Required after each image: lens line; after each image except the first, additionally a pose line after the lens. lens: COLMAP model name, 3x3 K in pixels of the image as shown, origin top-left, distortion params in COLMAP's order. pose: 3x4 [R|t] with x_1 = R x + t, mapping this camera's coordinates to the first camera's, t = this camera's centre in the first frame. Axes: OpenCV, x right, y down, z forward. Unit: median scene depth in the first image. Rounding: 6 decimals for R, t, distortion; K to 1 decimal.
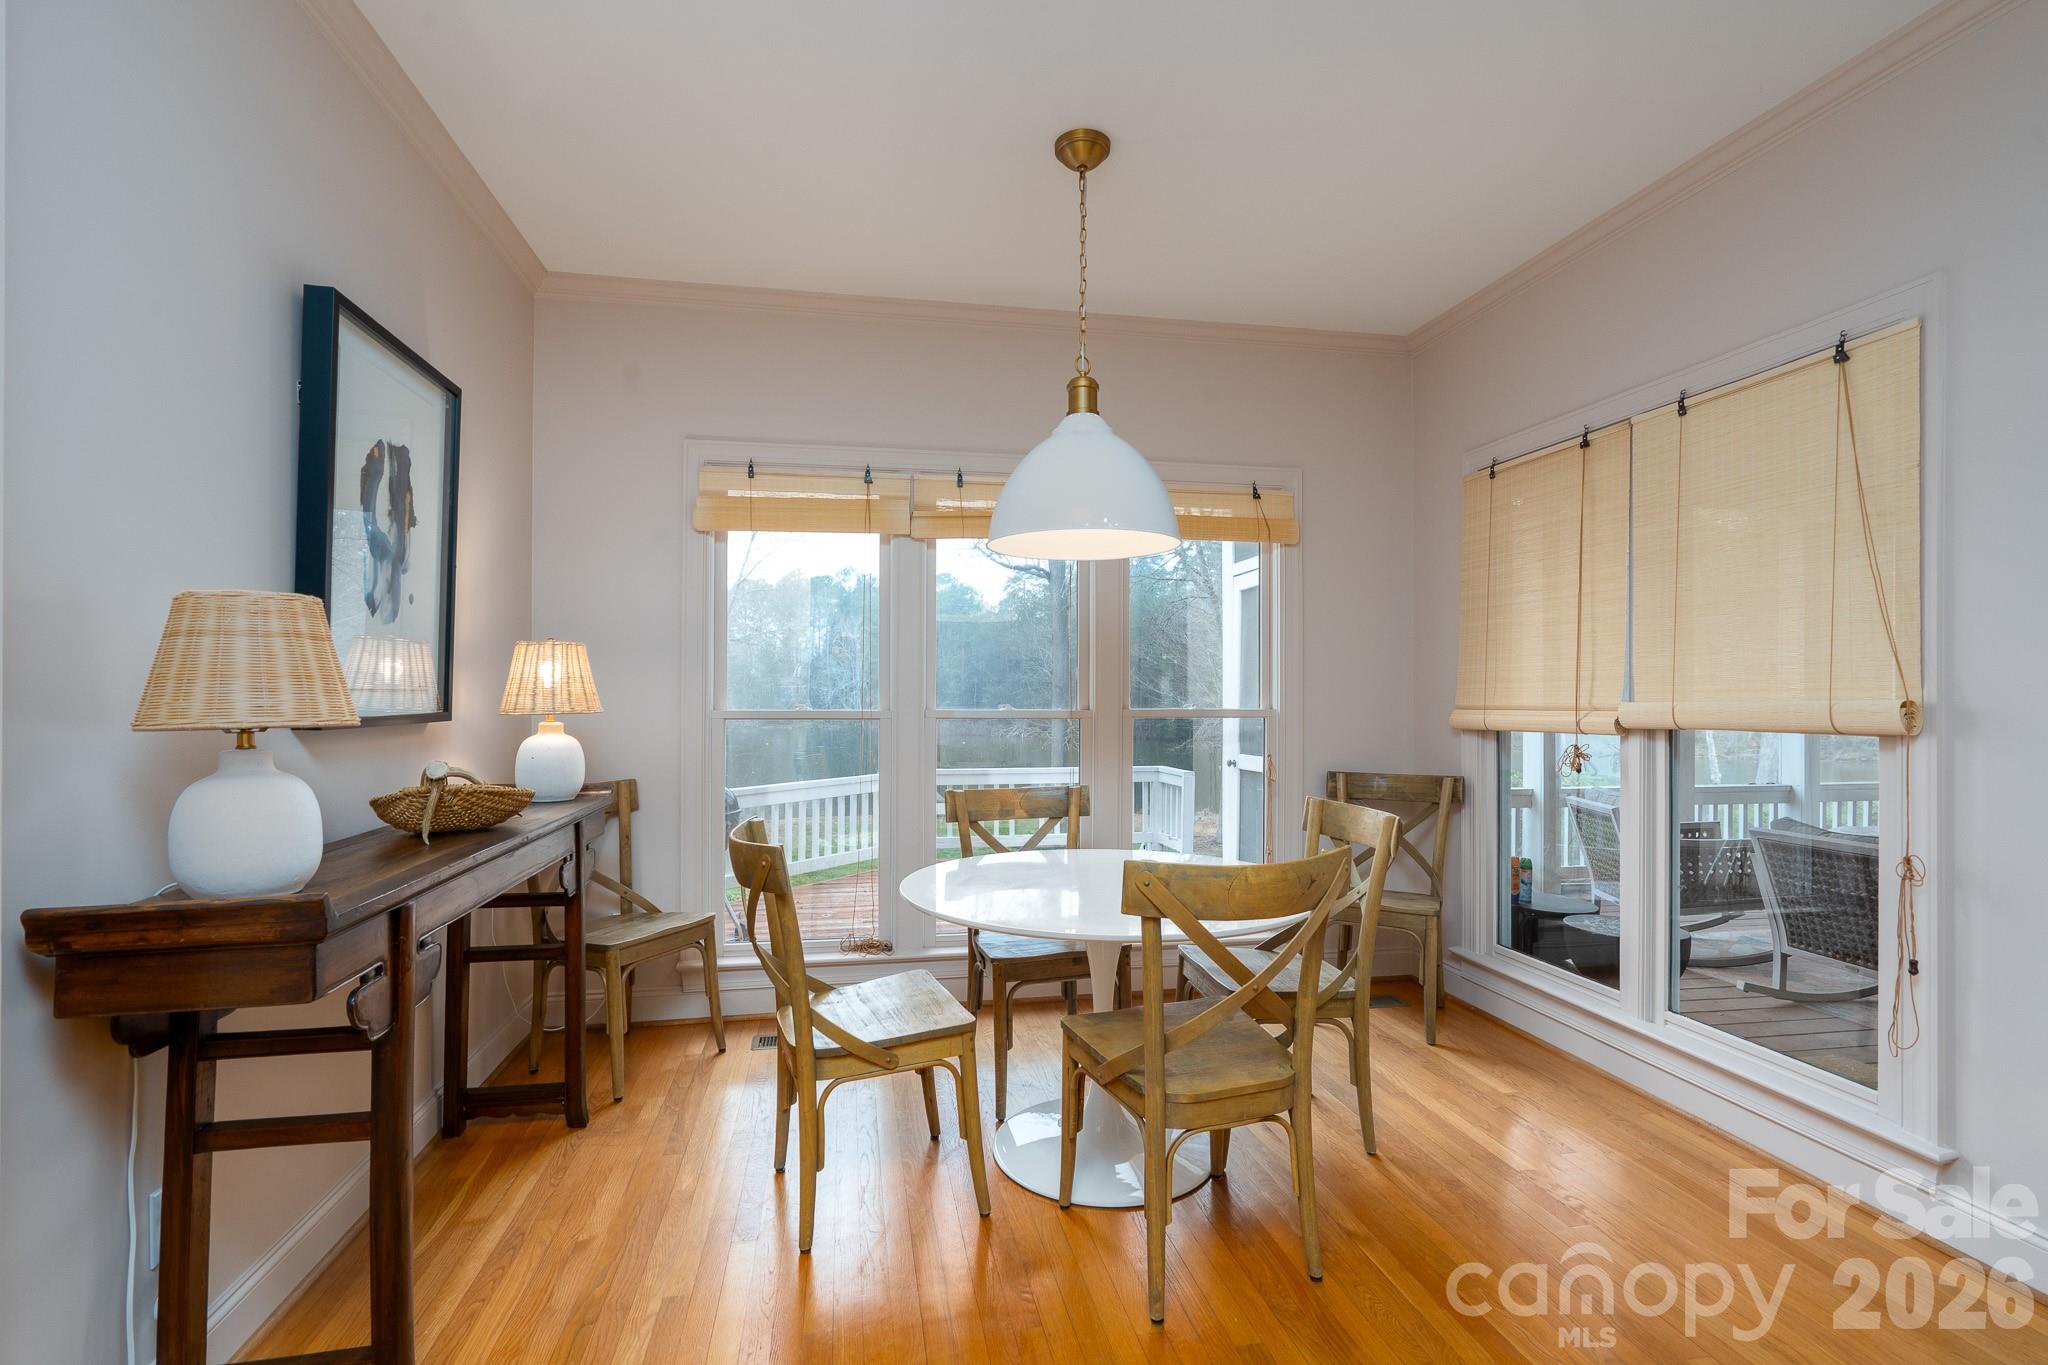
lens RADIAL K [[936.2, 0, 1014.5], [0, 936.2, 689.1], [0, 0, 1]] dist [0.001272, 0.000554]
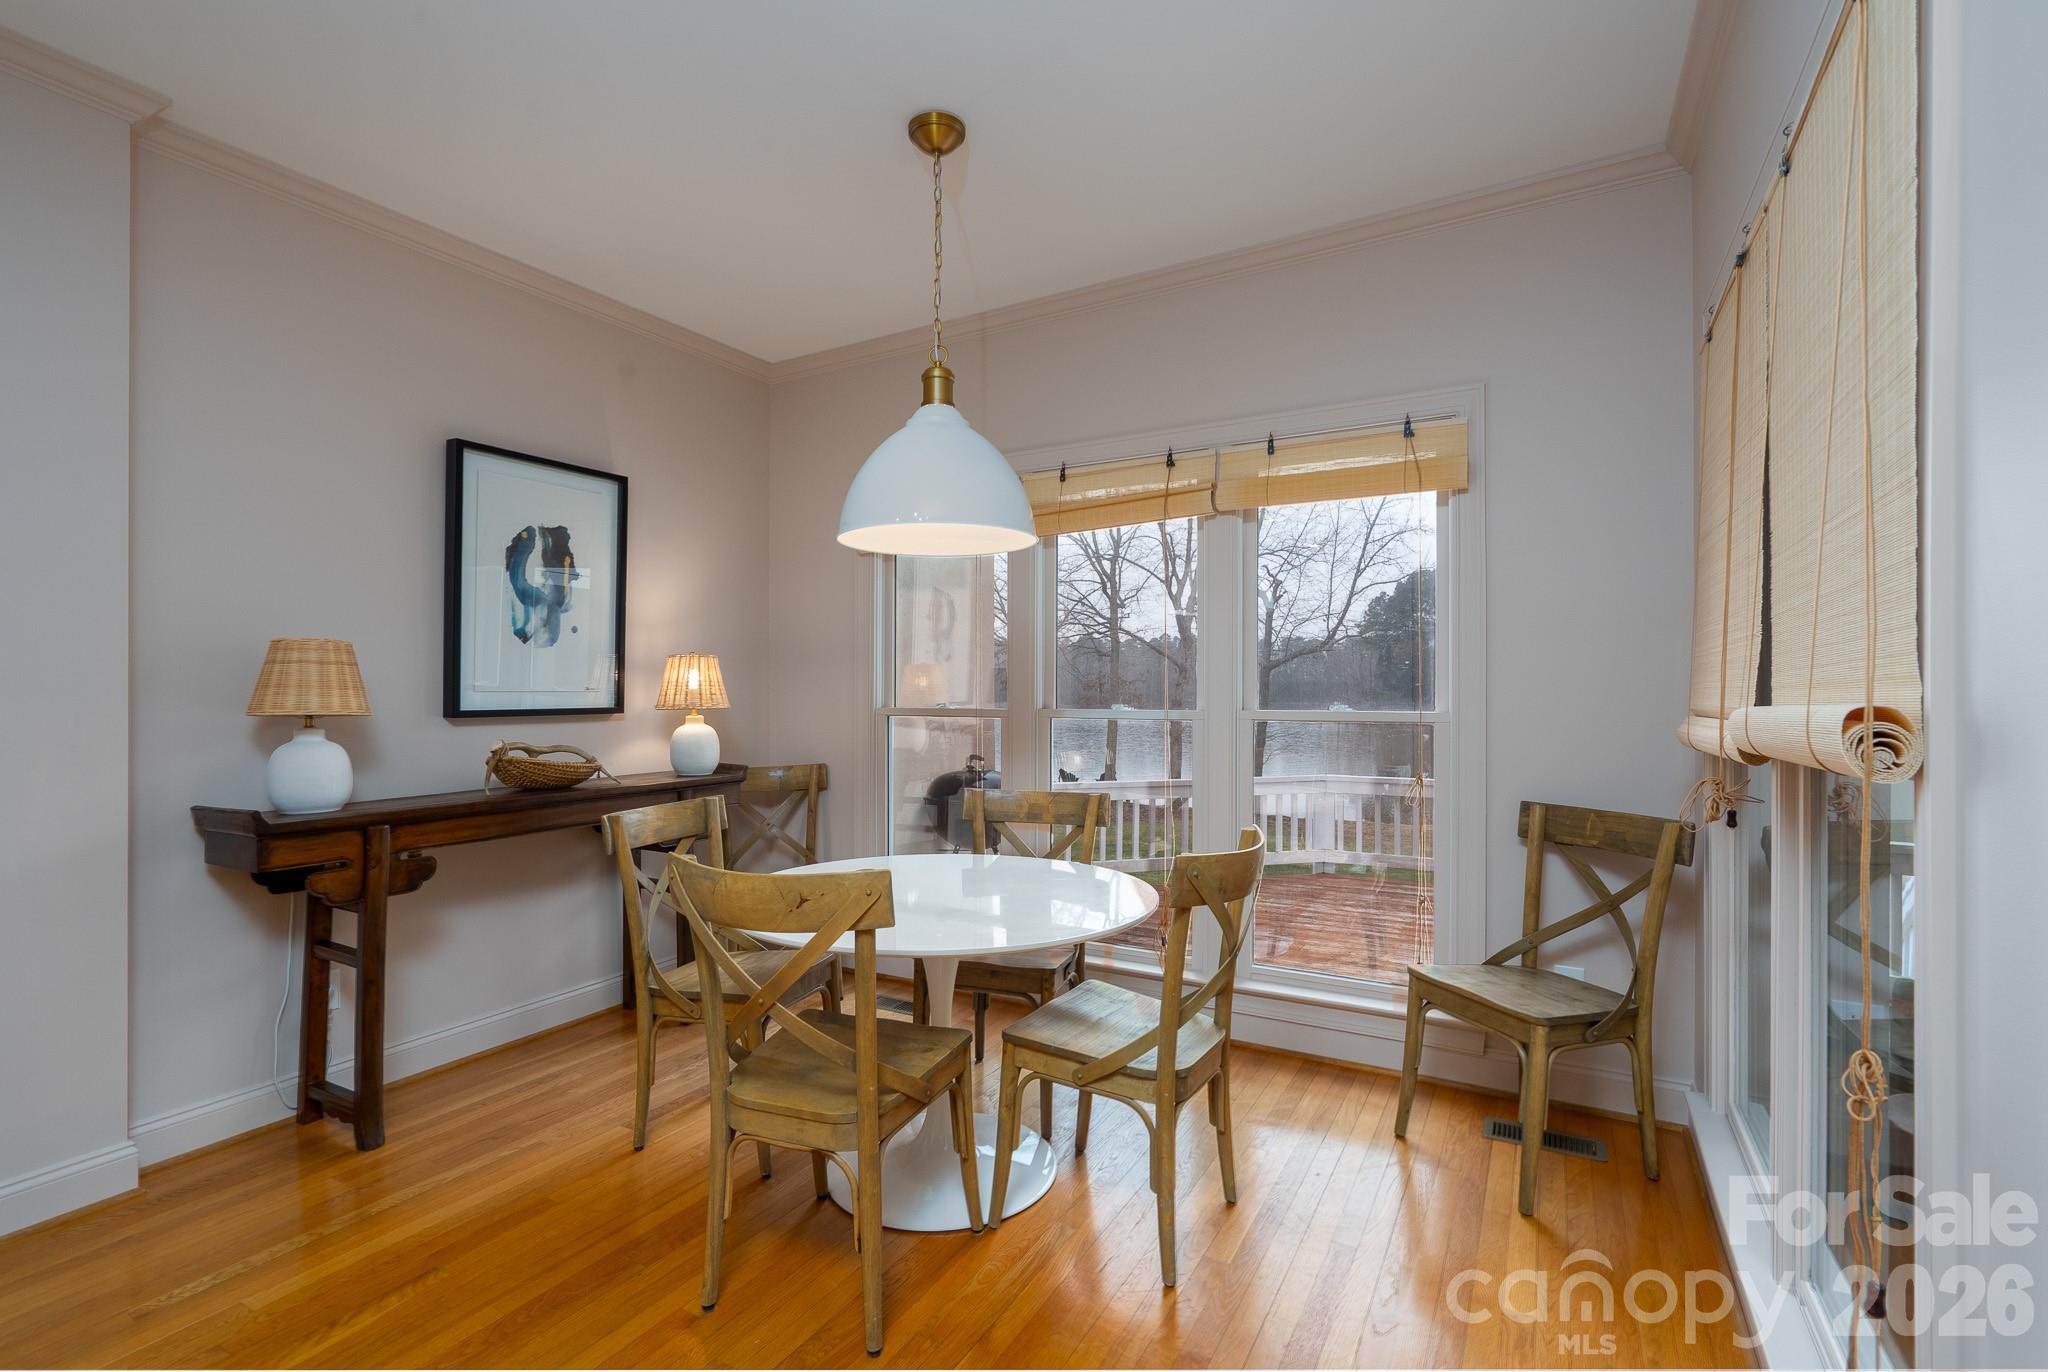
lens RADIAL K [[936.2, 0, 1015.2], [0, 936.2, 683.9], [0, 0, 1]] dist [0.001272, 0.000554]
pose [[0.756715, -0.008039, -0.653696, 0.787221], [0.006674, 0.999967, -0.004571, -0.000244], [0.653711, -0.000904, 0.756744, 0.325759]]
